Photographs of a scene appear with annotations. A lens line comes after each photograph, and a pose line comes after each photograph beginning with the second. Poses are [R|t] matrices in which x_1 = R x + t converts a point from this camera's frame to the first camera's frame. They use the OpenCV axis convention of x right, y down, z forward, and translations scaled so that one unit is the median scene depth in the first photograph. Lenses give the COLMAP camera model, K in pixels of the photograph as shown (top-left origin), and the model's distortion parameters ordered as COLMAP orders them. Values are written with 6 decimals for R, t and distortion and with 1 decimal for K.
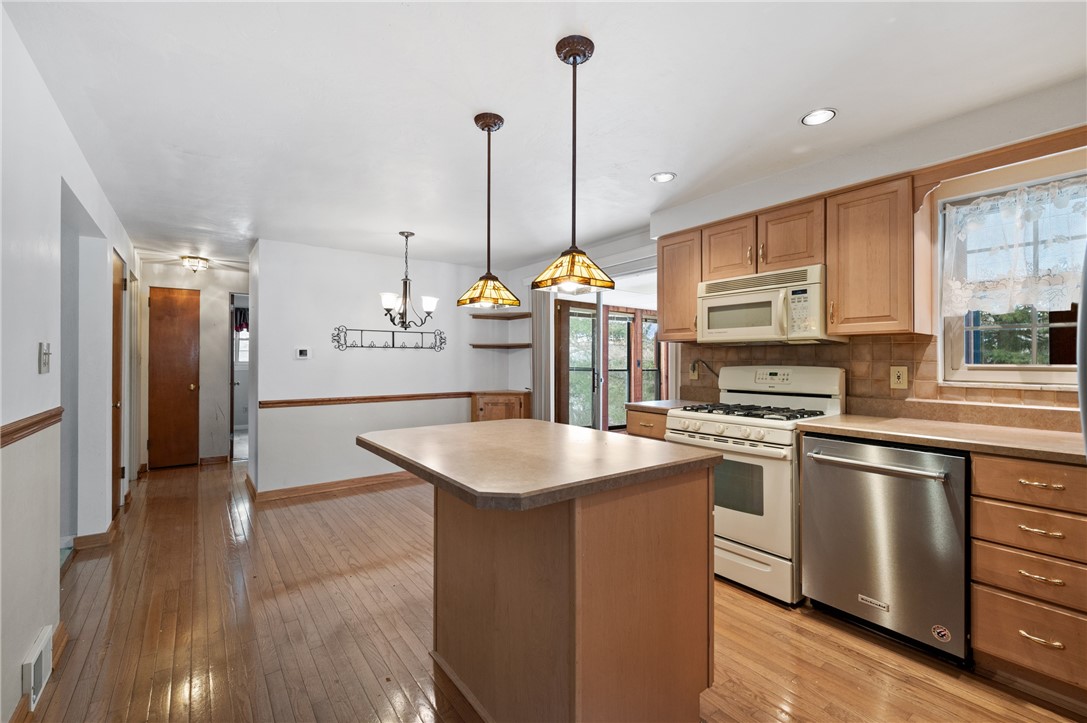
lens RADIAL K [[470.5, 0, 546.7], [0, 470.5, 357.4], [0, 0, 1]] dist [0.000427, 0.000114]
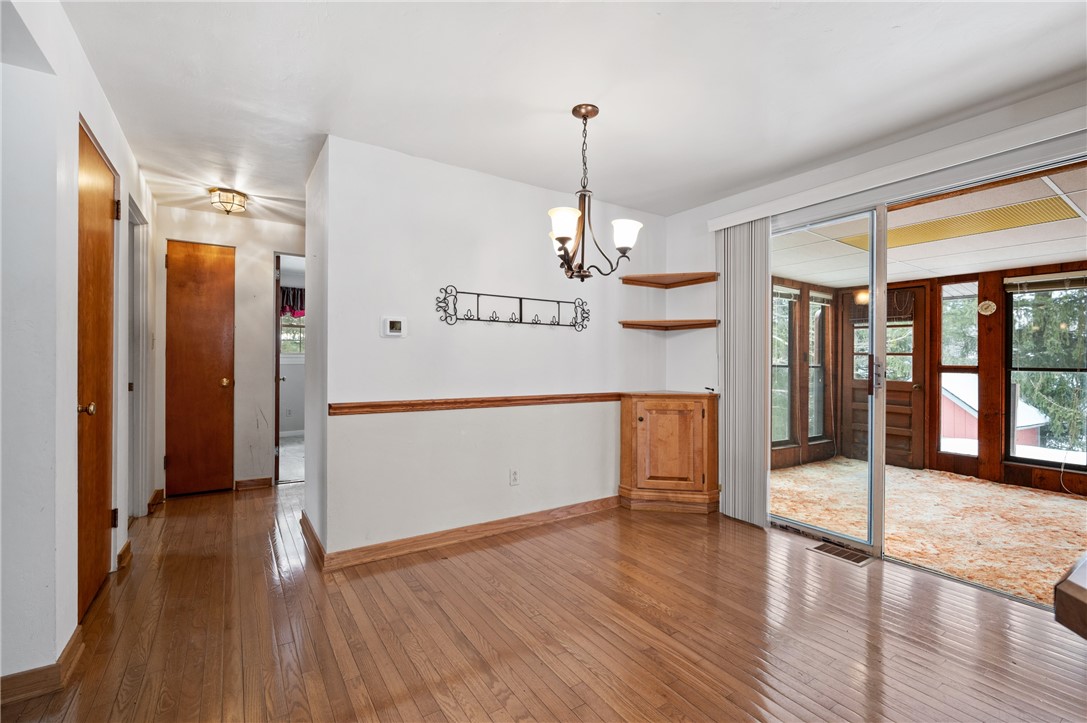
lens RADIAL K [[474.3, 0, 542.5], [0, 474.3, 365.1], [0, 0, 1]] dist [-0.001151, -0.000631]
pose [[0.998149, 0.006316, -0.060492, -0.239613], [-0.005724, 0.999934, 0.009959, 0.028602], [0.060551, -0.009594, 0.998119, 0.326013]]
